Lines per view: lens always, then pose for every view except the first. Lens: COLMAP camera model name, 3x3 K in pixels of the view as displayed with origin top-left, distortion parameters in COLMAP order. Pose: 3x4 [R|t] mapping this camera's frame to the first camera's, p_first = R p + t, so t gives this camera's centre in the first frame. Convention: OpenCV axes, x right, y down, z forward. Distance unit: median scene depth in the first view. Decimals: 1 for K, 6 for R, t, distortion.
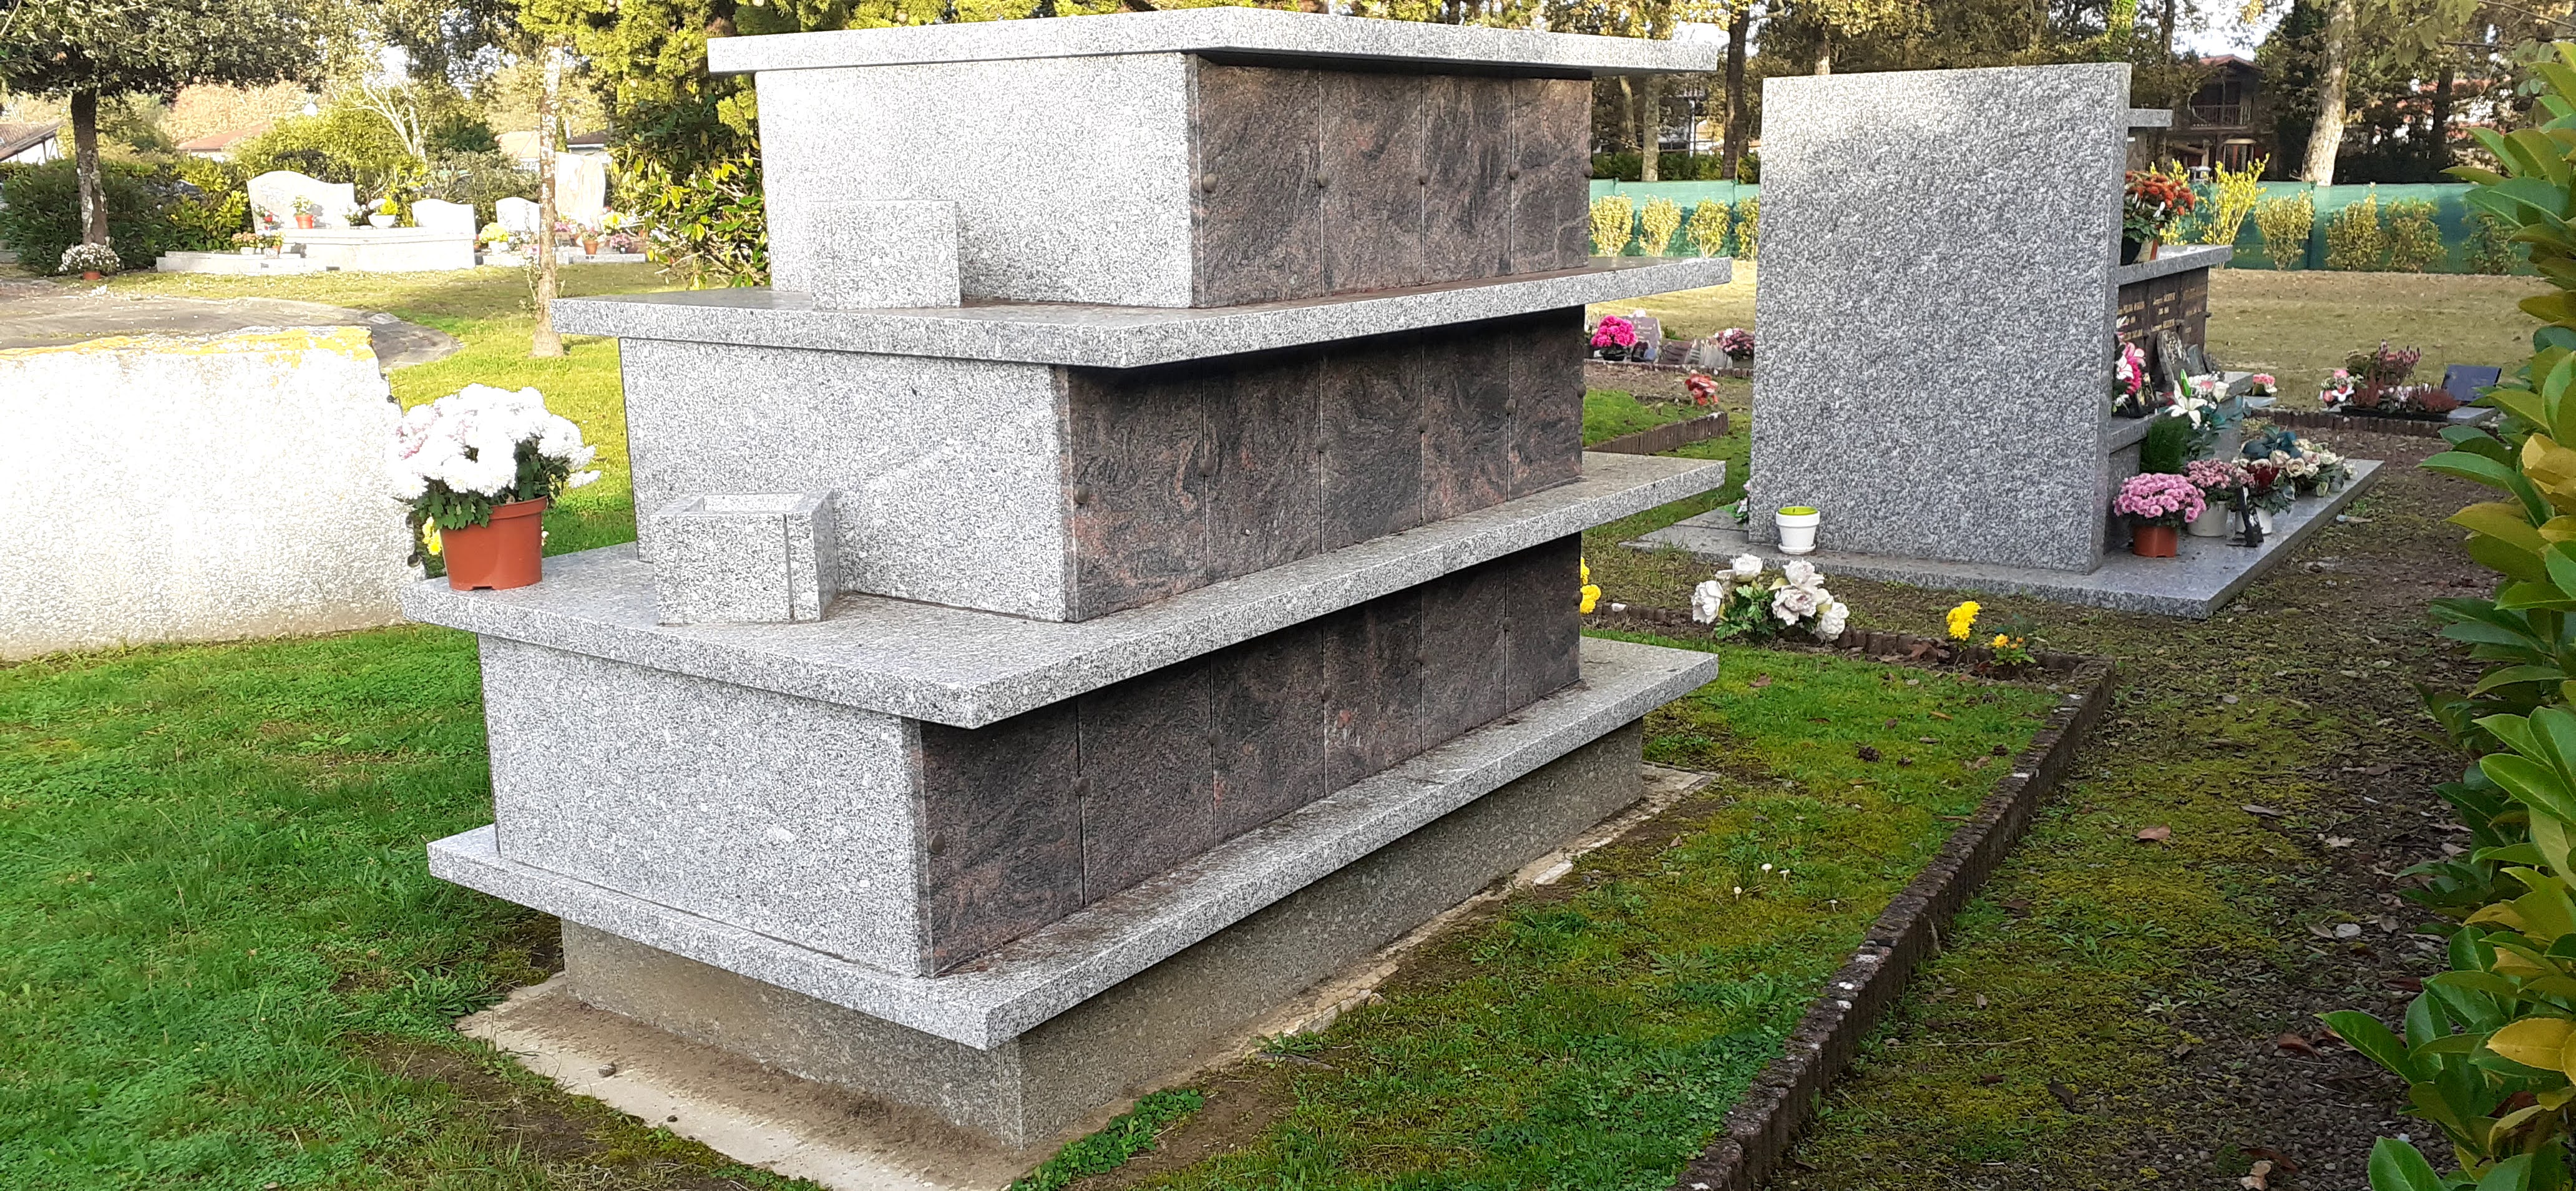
lens RADIAL K [[2089.0, 0, 1288.0], [0, 2089.0, 595.5], [0, 0, 1]] dist [0.000931, -0.007461]
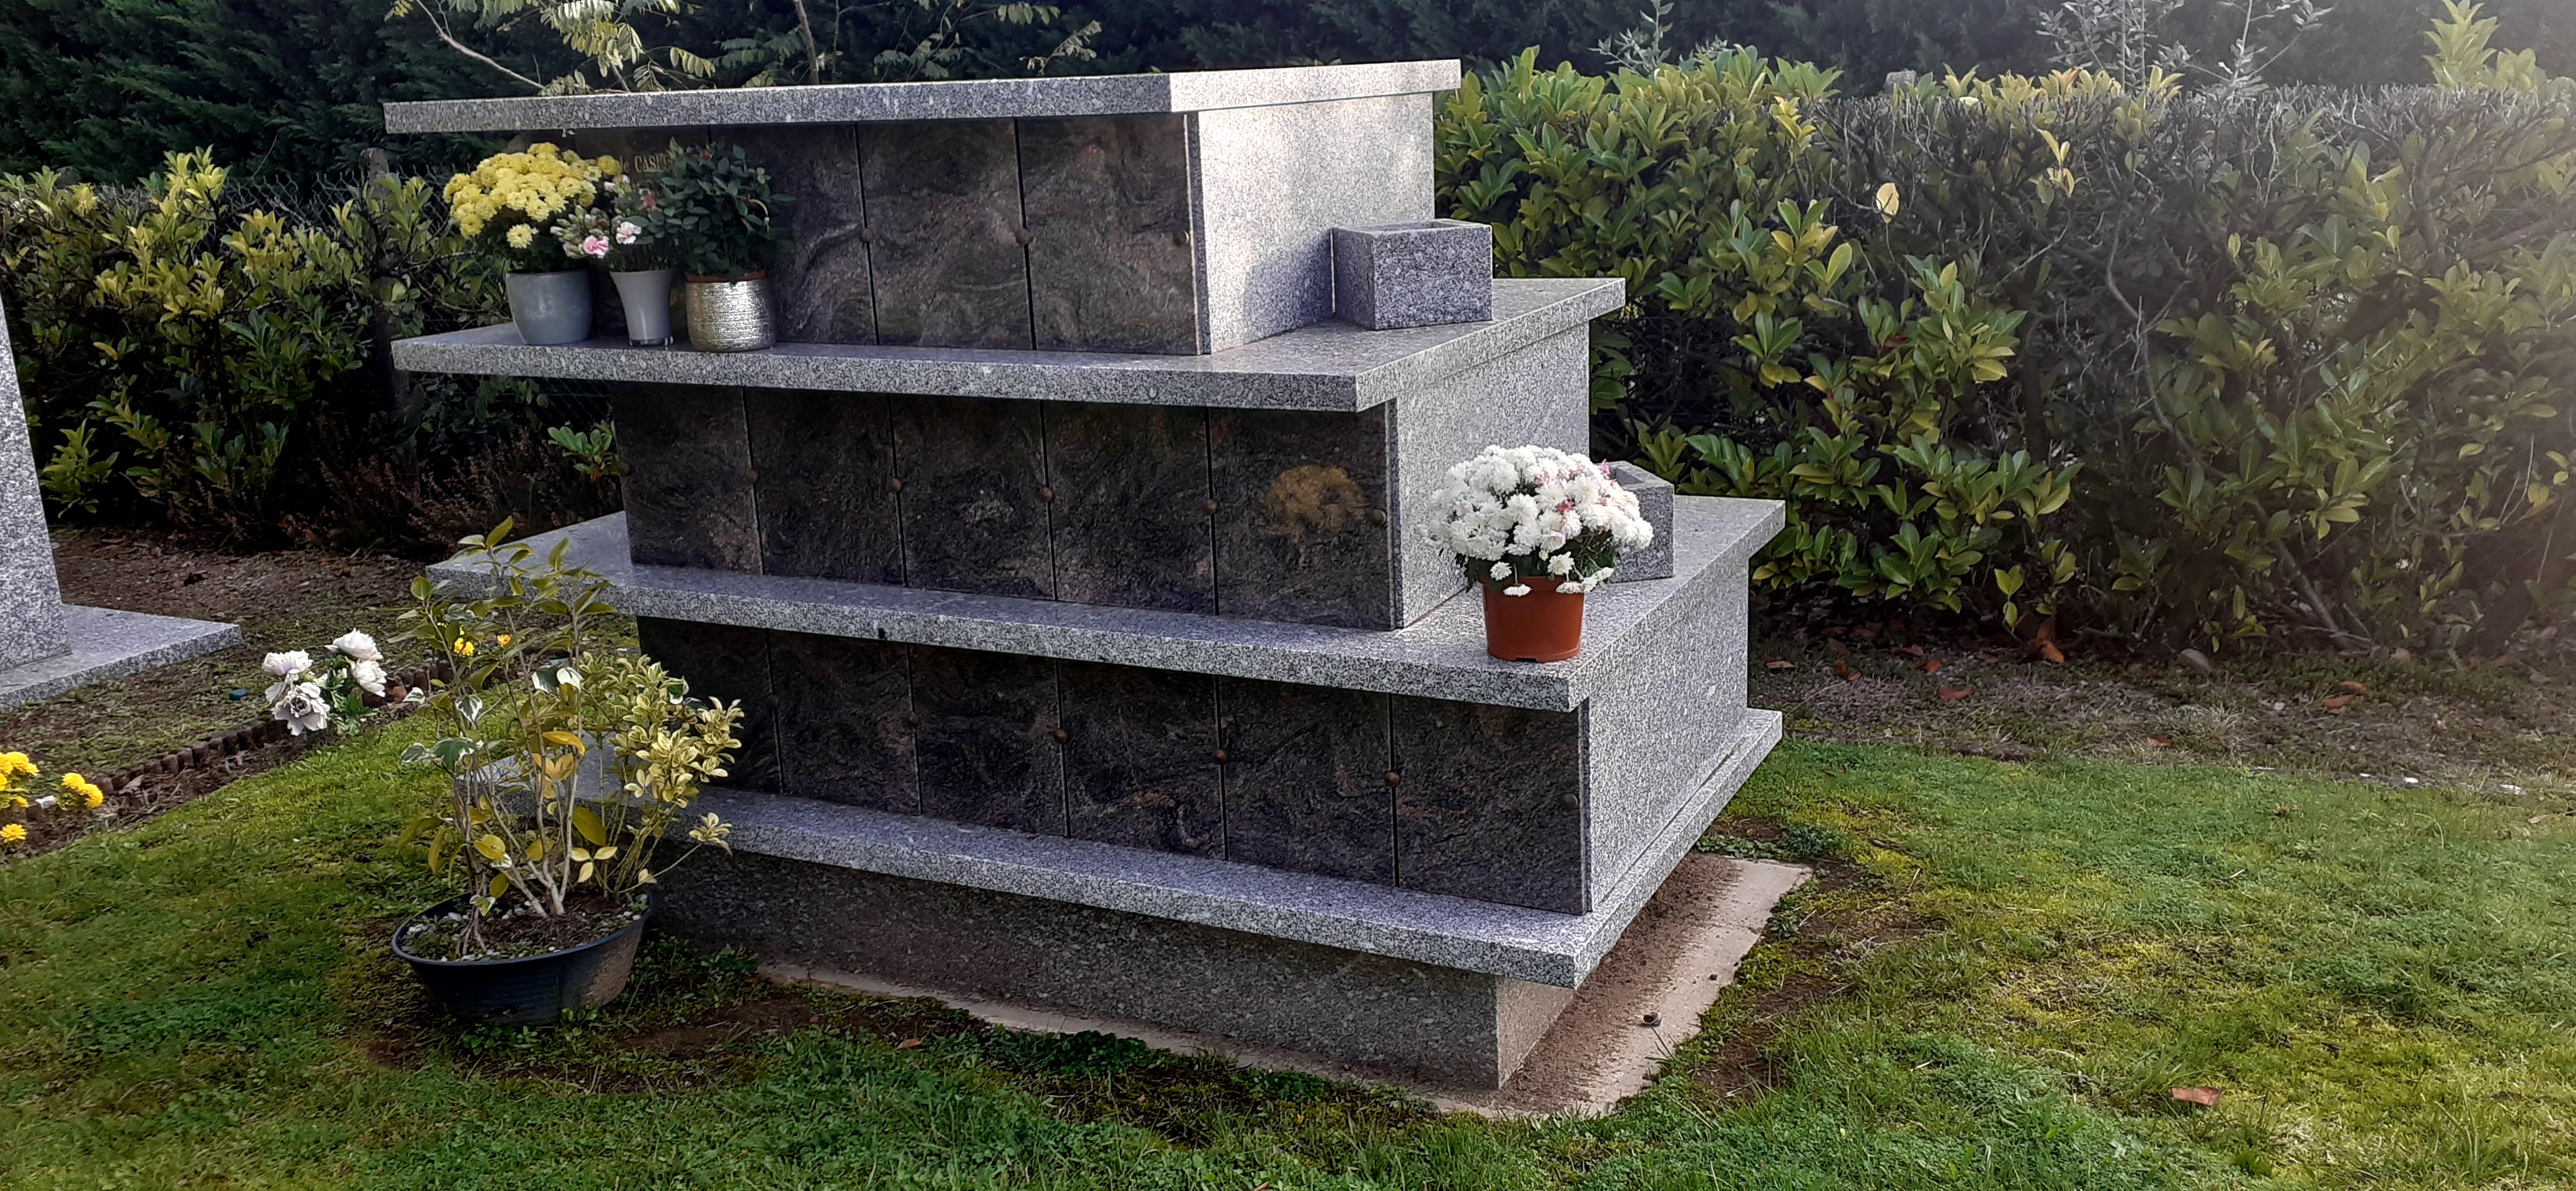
lens RADIAL K [[2089.0, 0, 1288.0], [0, 2089.0, 595.5], [0, 0, 1]] dist [0.000931, -0.007461]
pose [[-0.153990, -0.226264, 0.961817, -1.236565], [0.247616, 0.933528, 0.259253, -0.295636], [-0.956542, 0.278083, -0.087727, 1.161749]]
